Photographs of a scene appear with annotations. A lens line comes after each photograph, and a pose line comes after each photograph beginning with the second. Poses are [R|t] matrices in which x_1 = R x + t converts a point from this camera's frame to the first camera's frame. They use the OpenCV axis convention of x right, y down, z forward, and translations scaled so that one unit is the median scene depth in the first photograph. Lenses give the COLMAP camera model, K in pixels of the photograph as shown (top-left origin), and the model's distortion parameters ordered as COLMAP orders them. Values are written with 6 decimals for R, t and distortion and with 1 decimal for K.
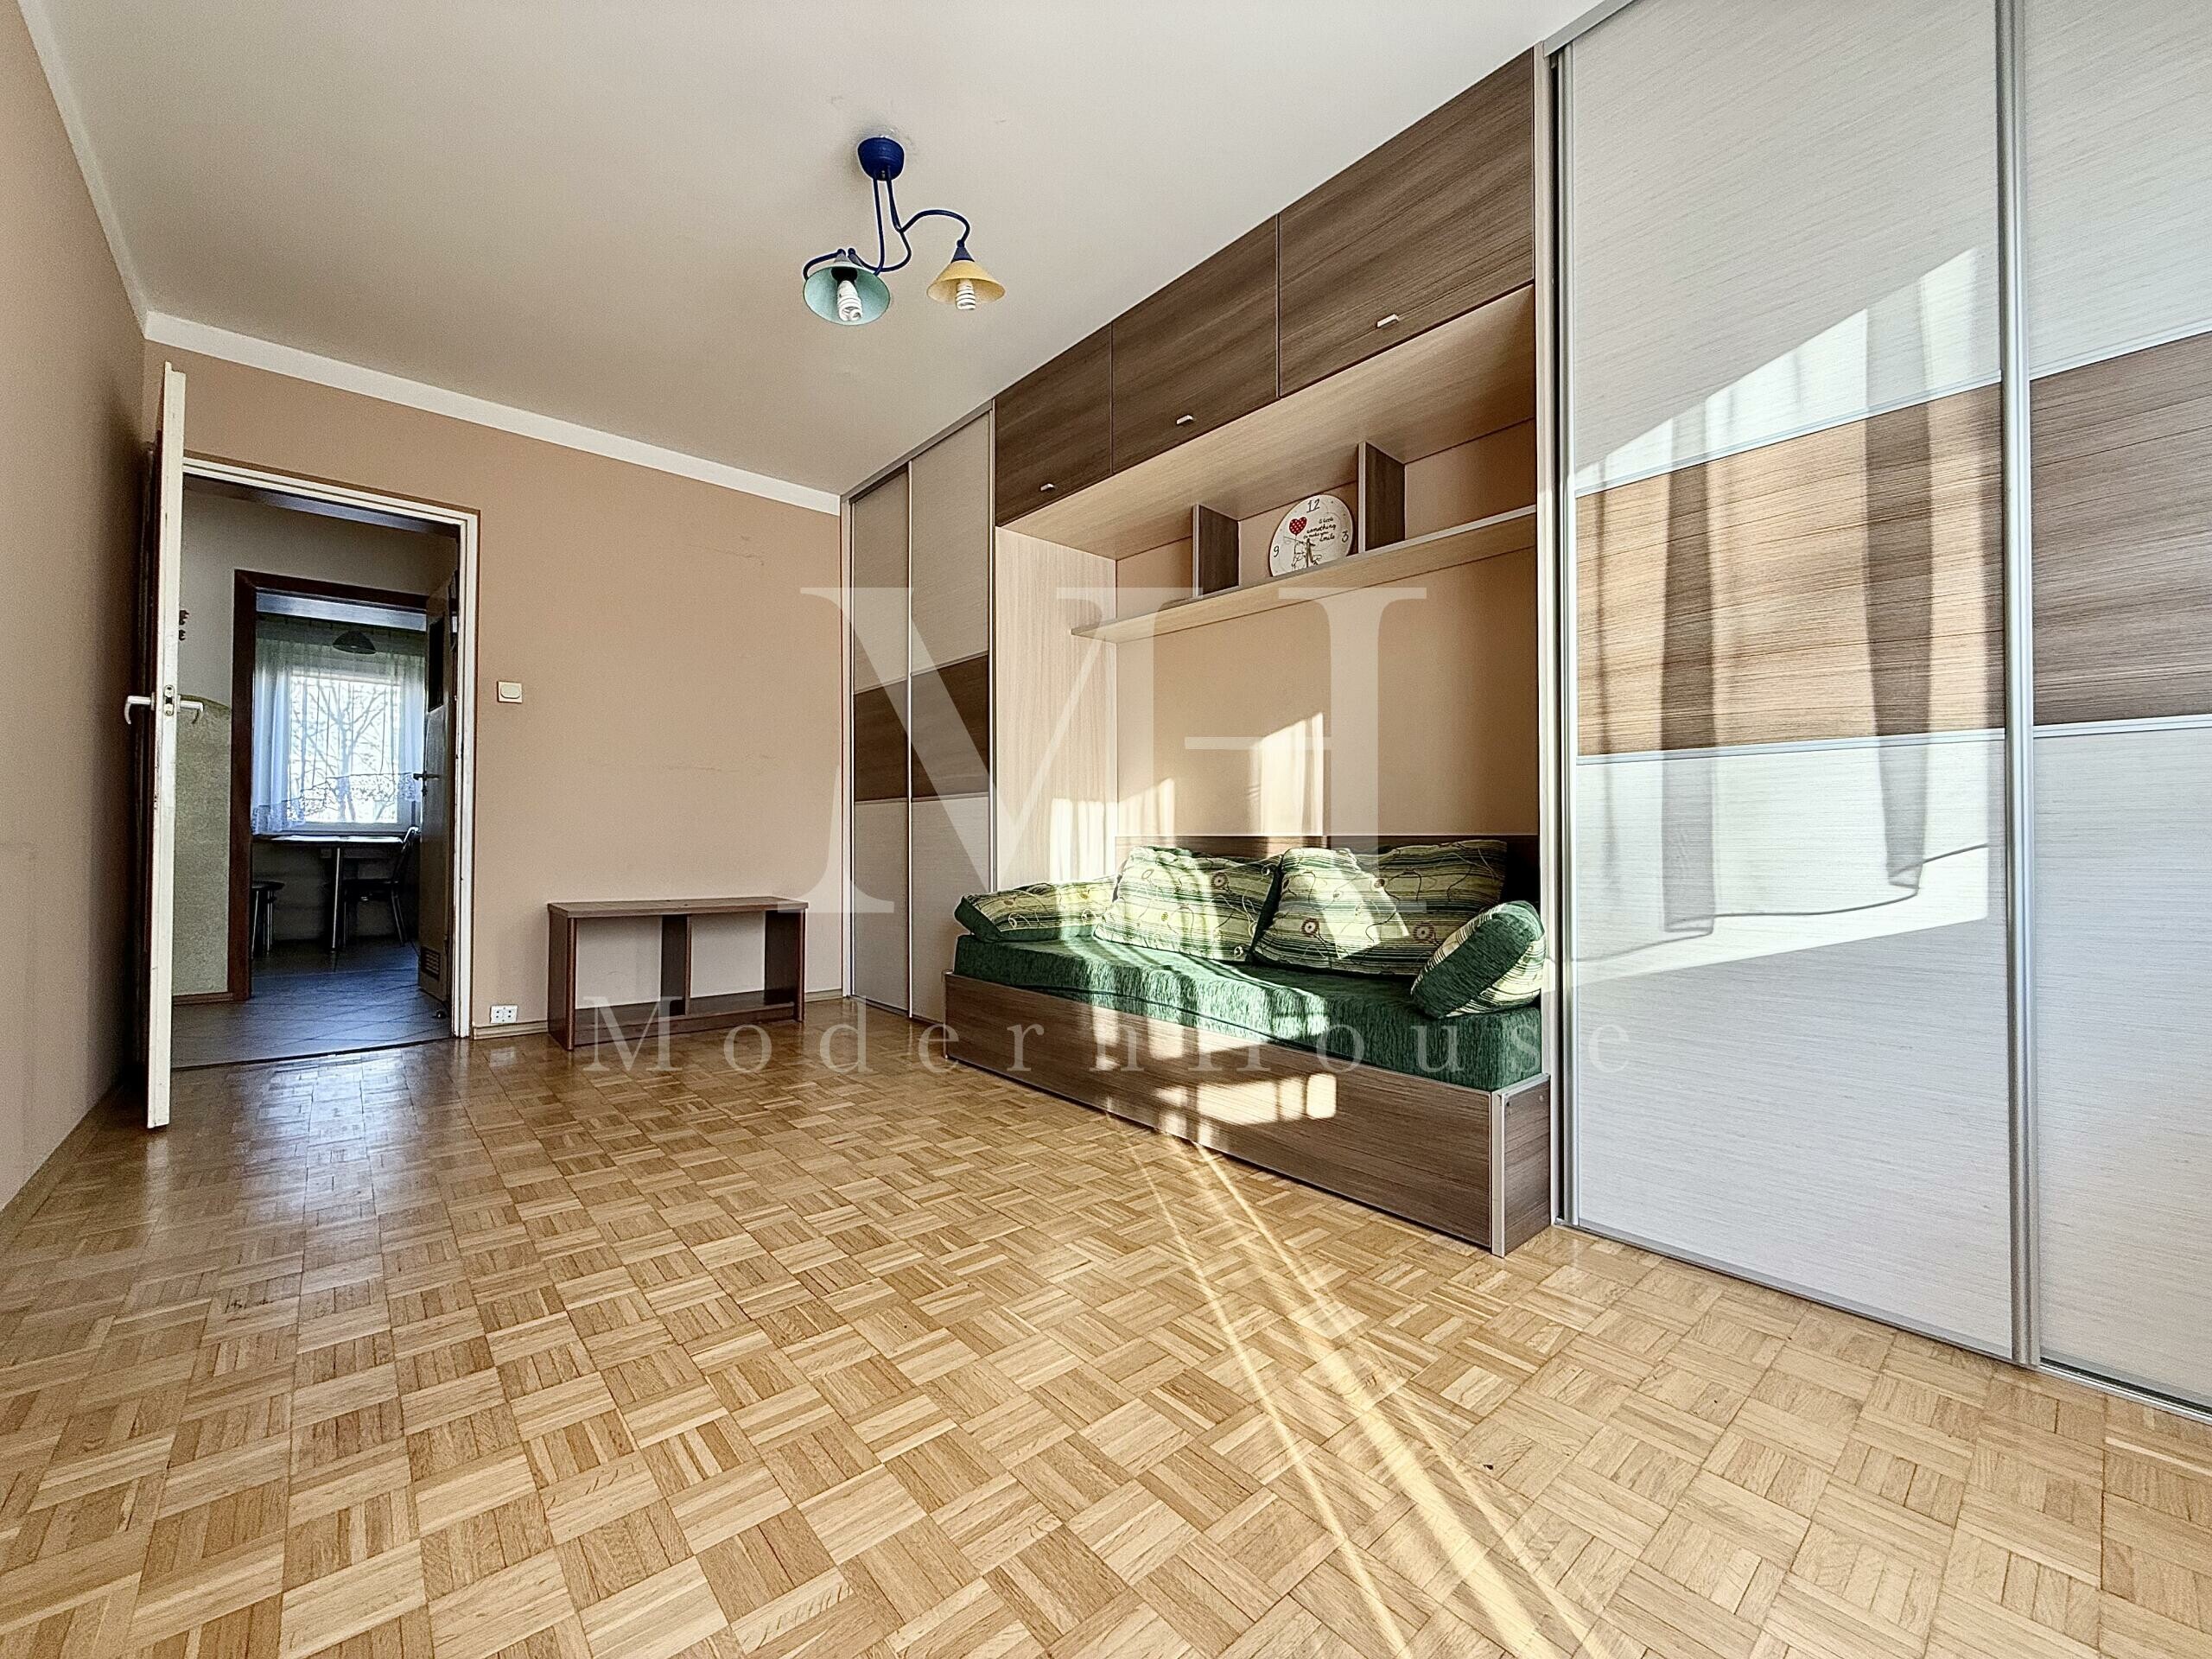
lens RADIAL K [[875.7, 0, 1104.4], [0, 875.7, 830.1], [0, 0, 1]] dist [0.001292, 0.000064]
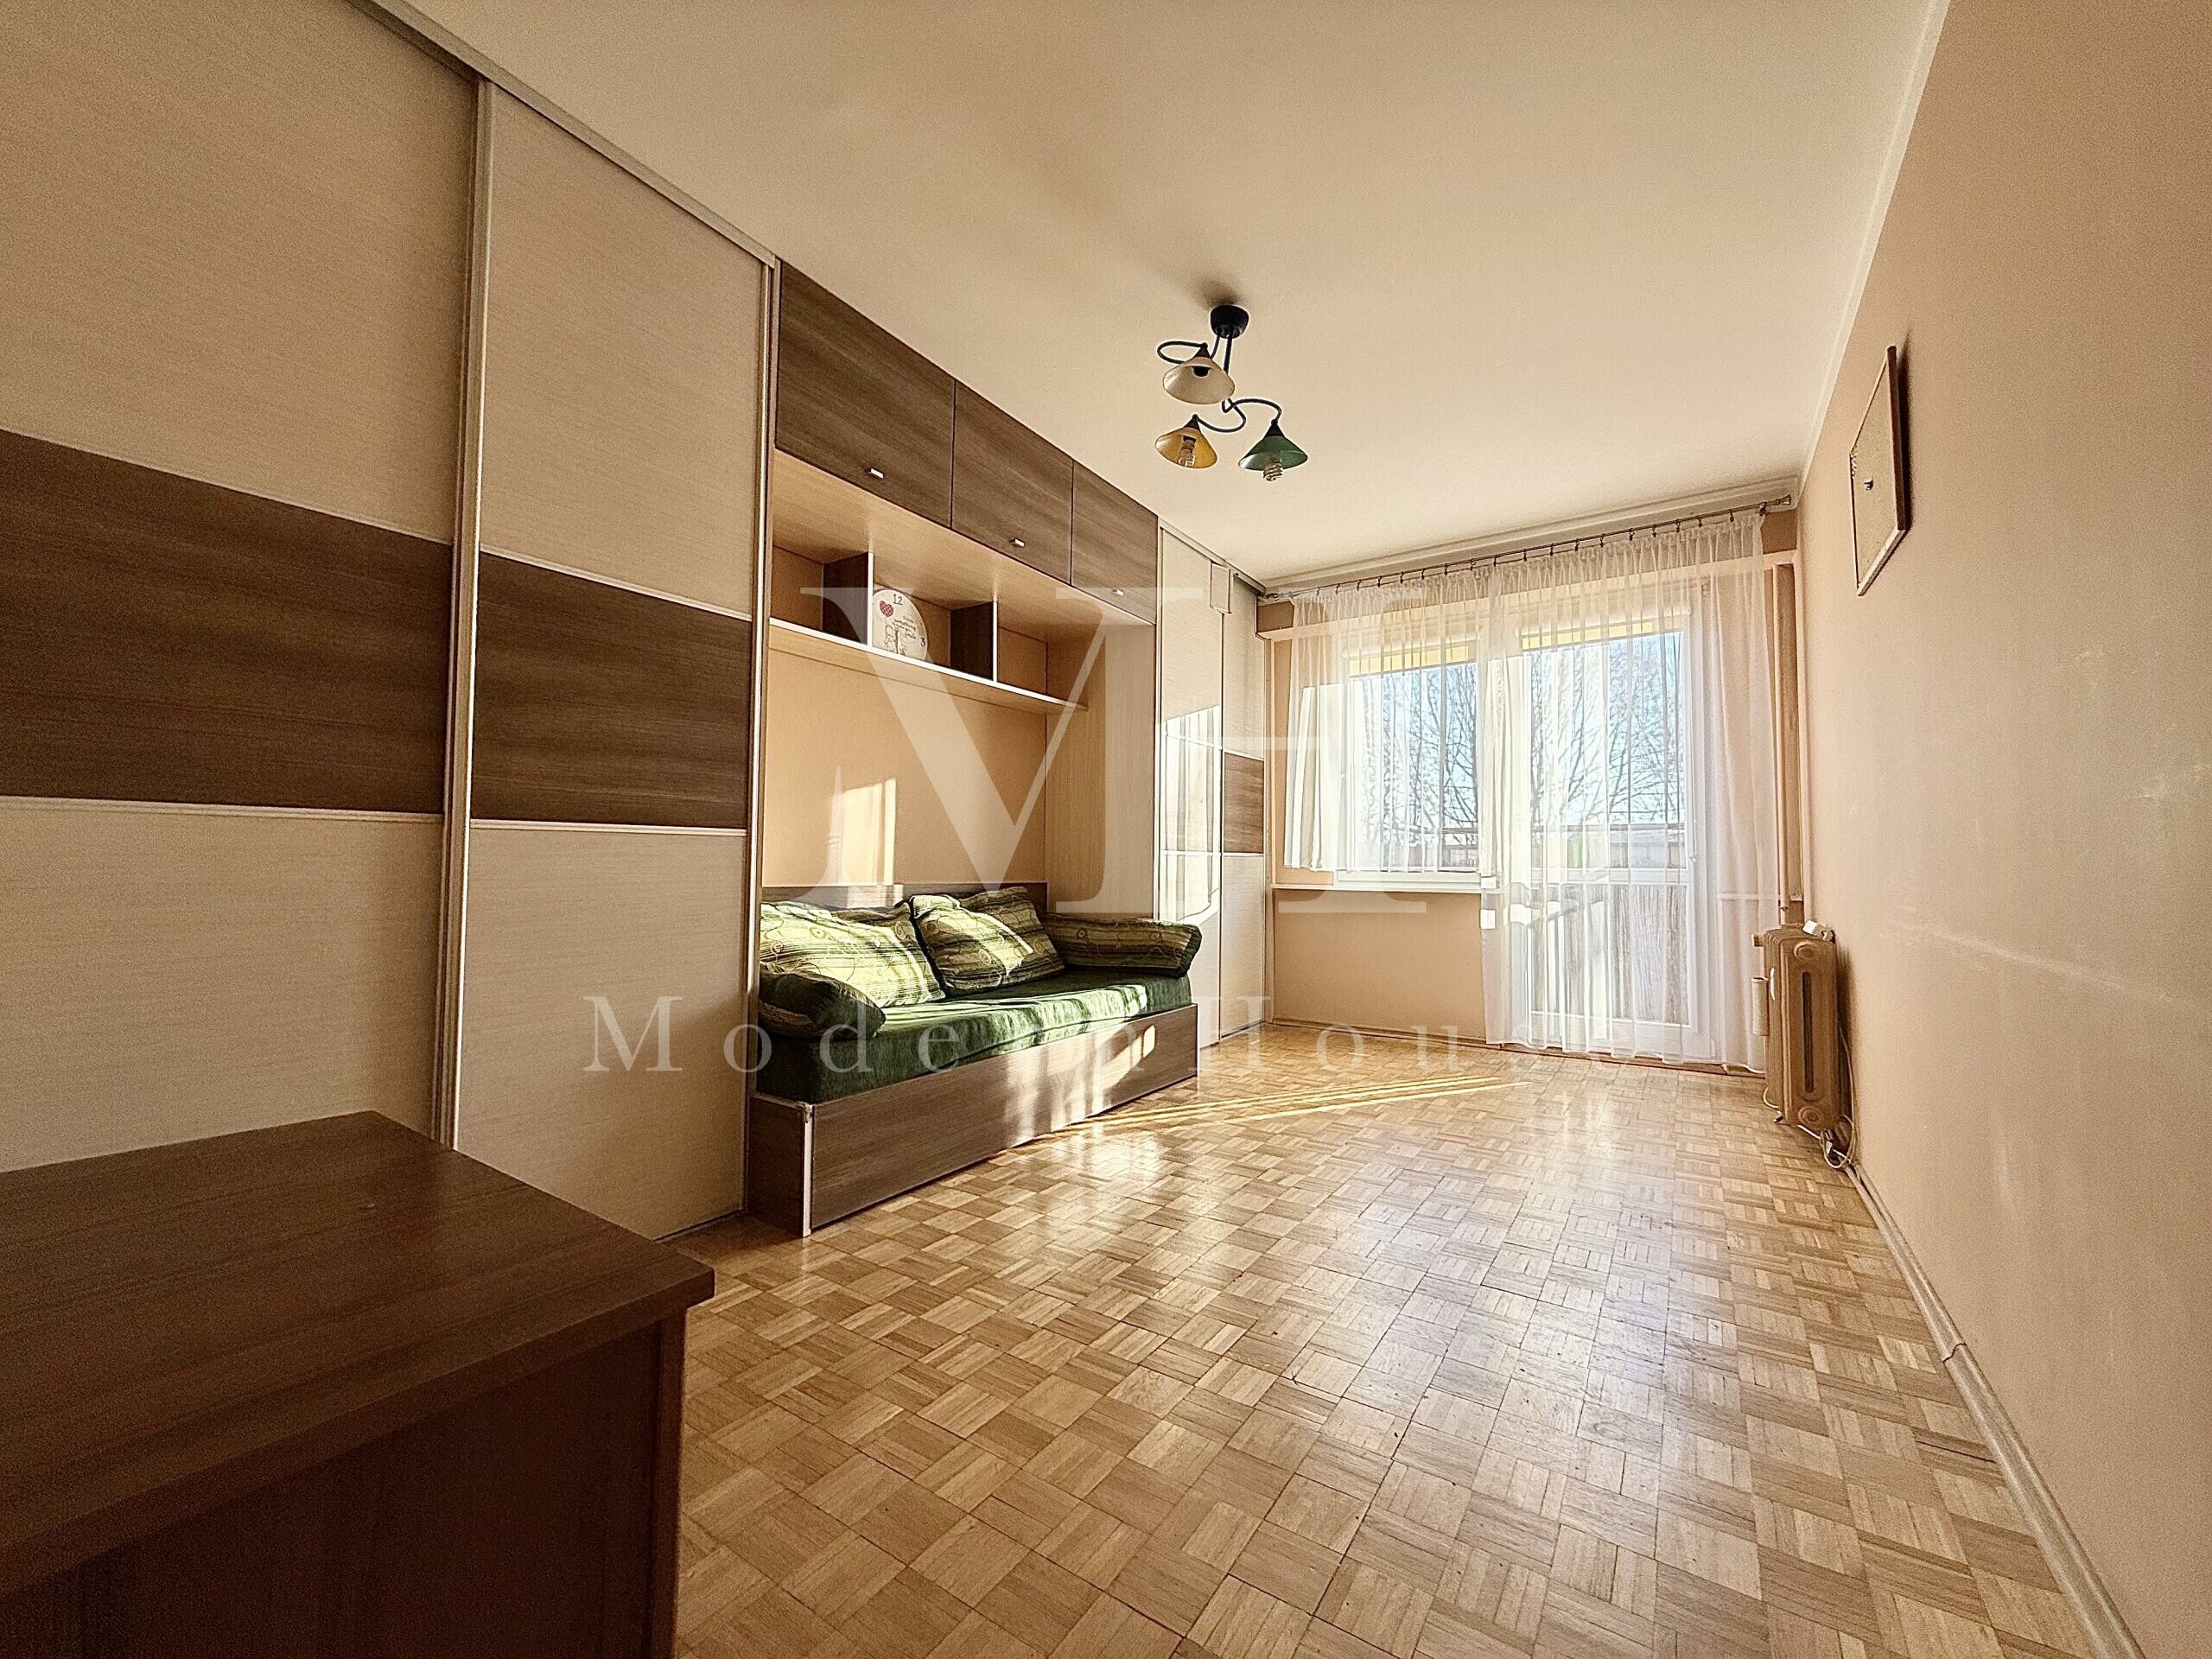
lens RADIAL K [[875.7, 0, 1086.3], [0, 875.7, 834.0], [0, 0, 1]] dist [0.001292, 0.000064]
pose [[-0.227724, 0.026254, 0.973372, -1.325406], [-0.028818, 0.999017, -0.033688, -0.040885], [-0.973299, -0.035722, -0.226744, 1.423839]]
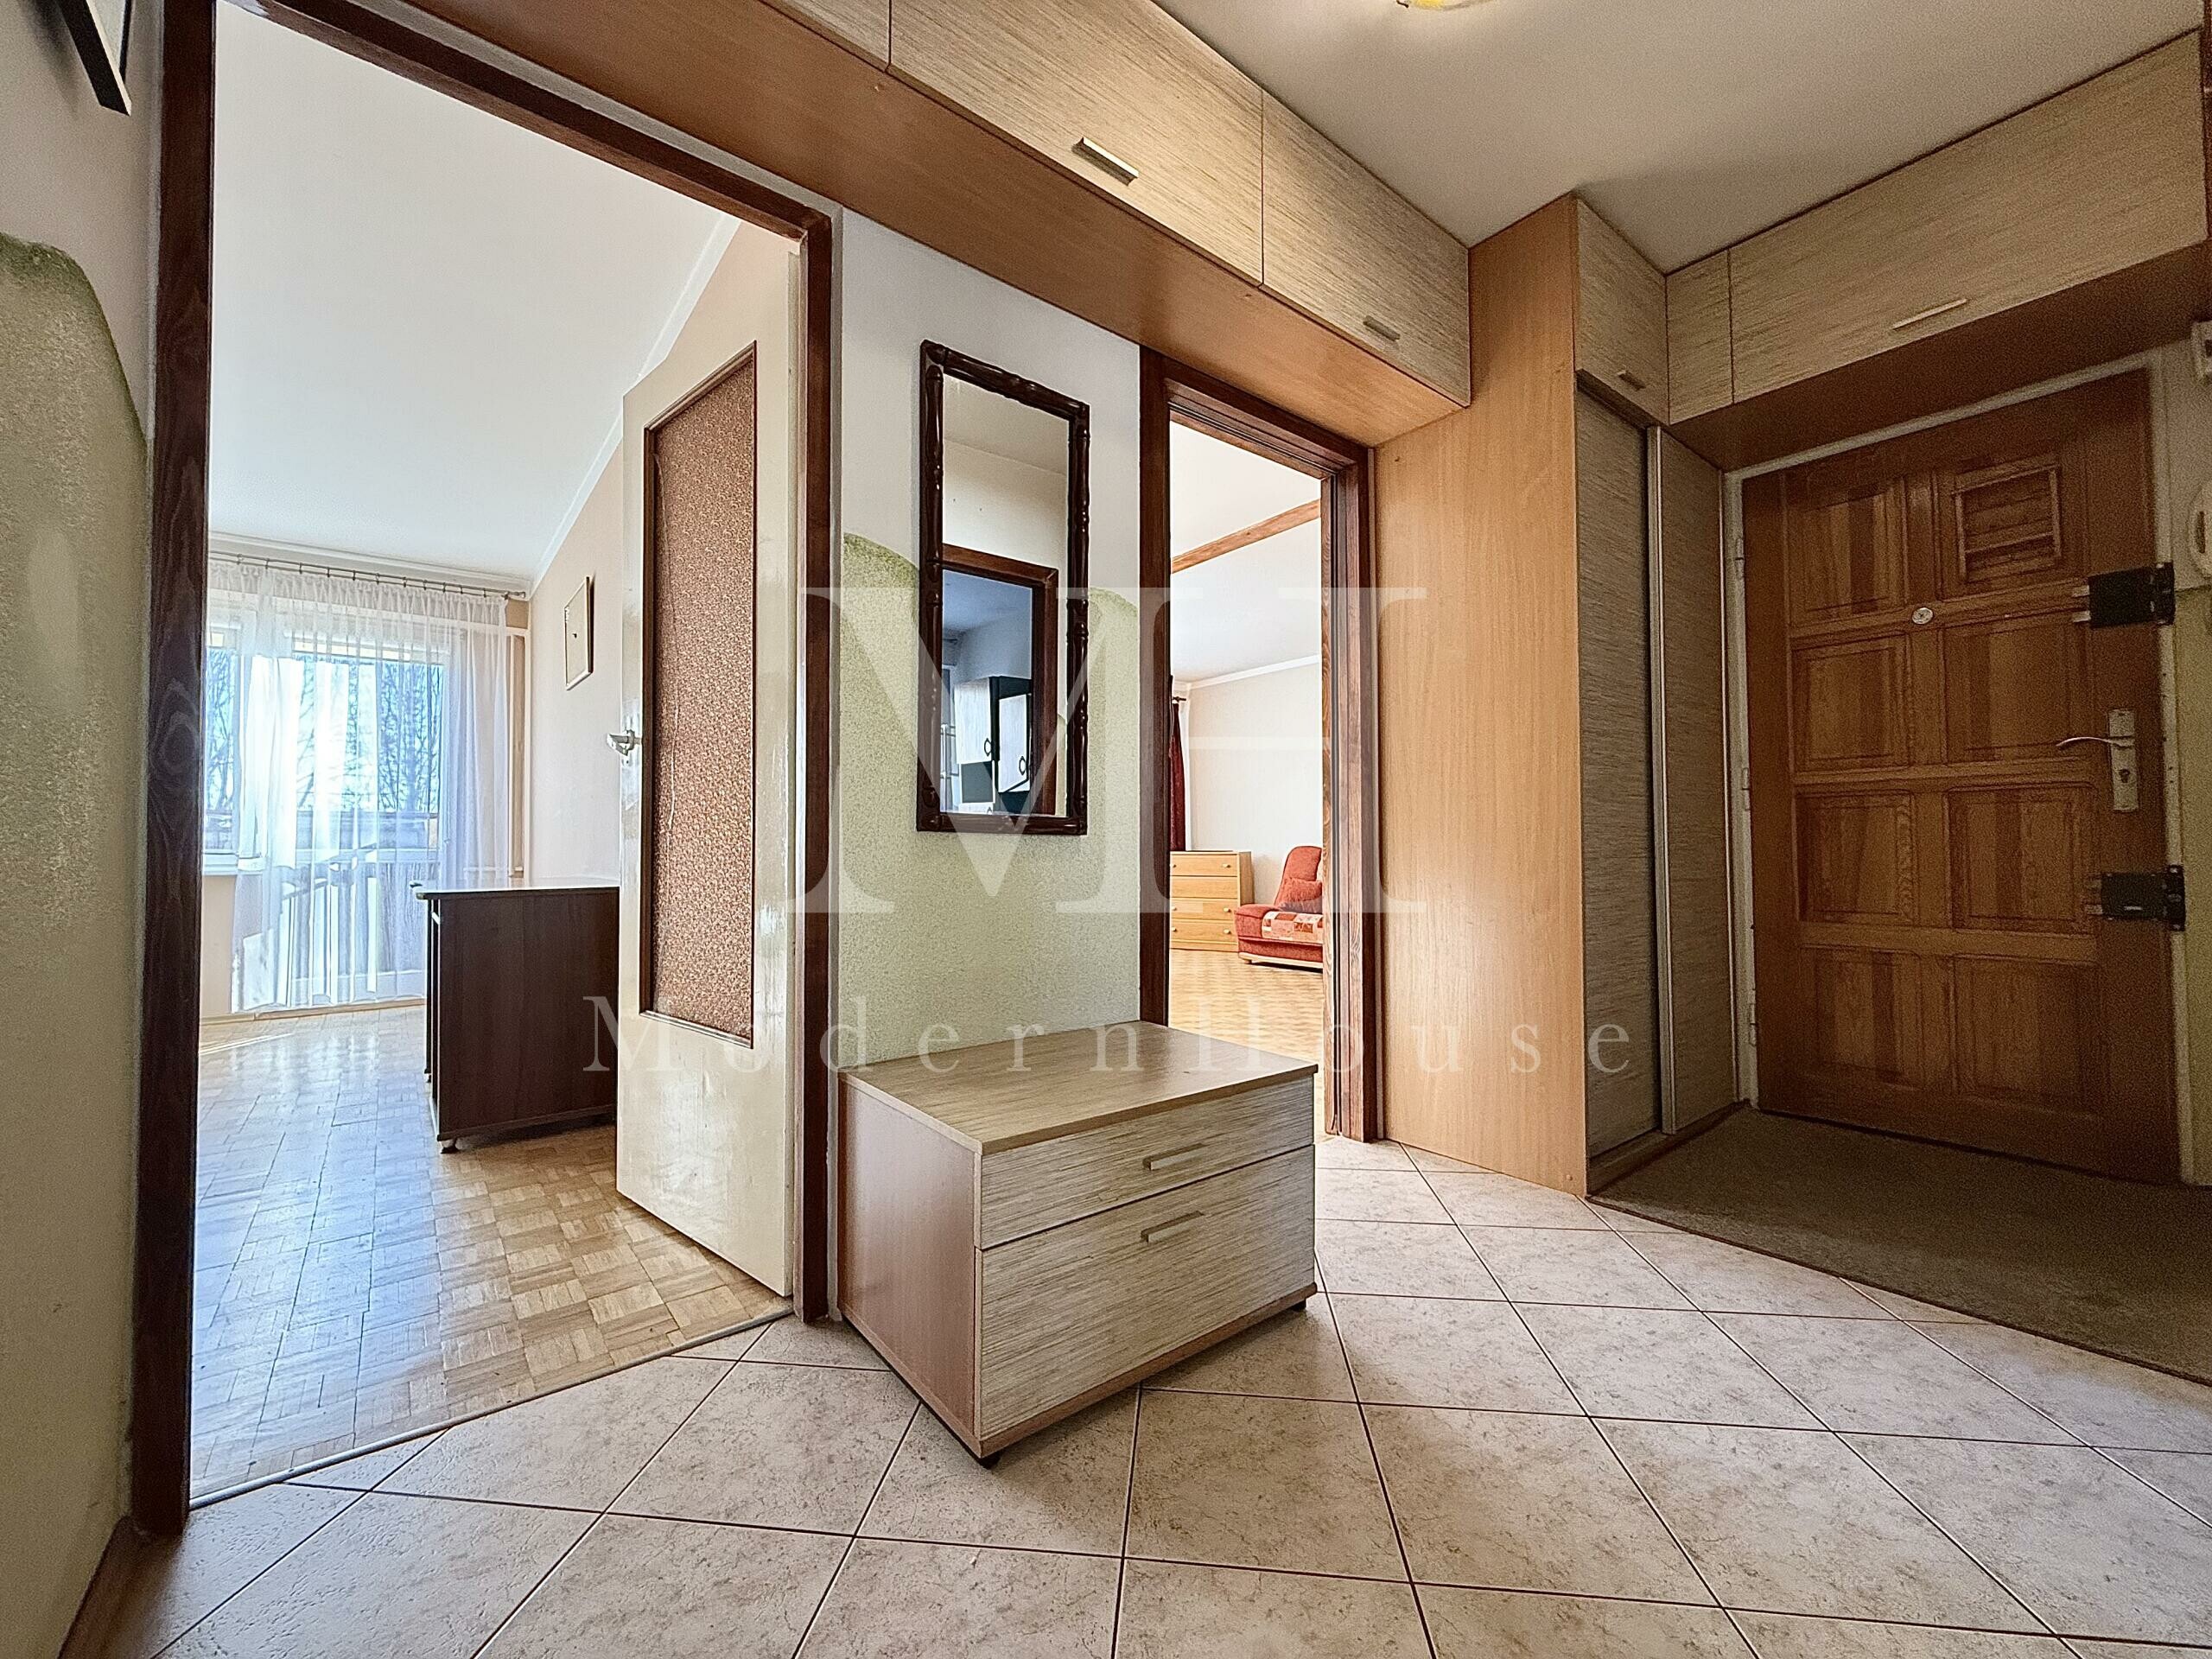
lens RADIAL K [[875.7, 0, 1096.6], [0, 875.7, 826.8], [0, 0, 1]] dist [0.001292, 0.000064]
pose [[-0.998213, -0.004399, 0.059597, -1.542300], [-0.006874, 0.999119, -0.041398, -0.039842], [-0.059363, -0.041734, -0.997364, 1.749810]]
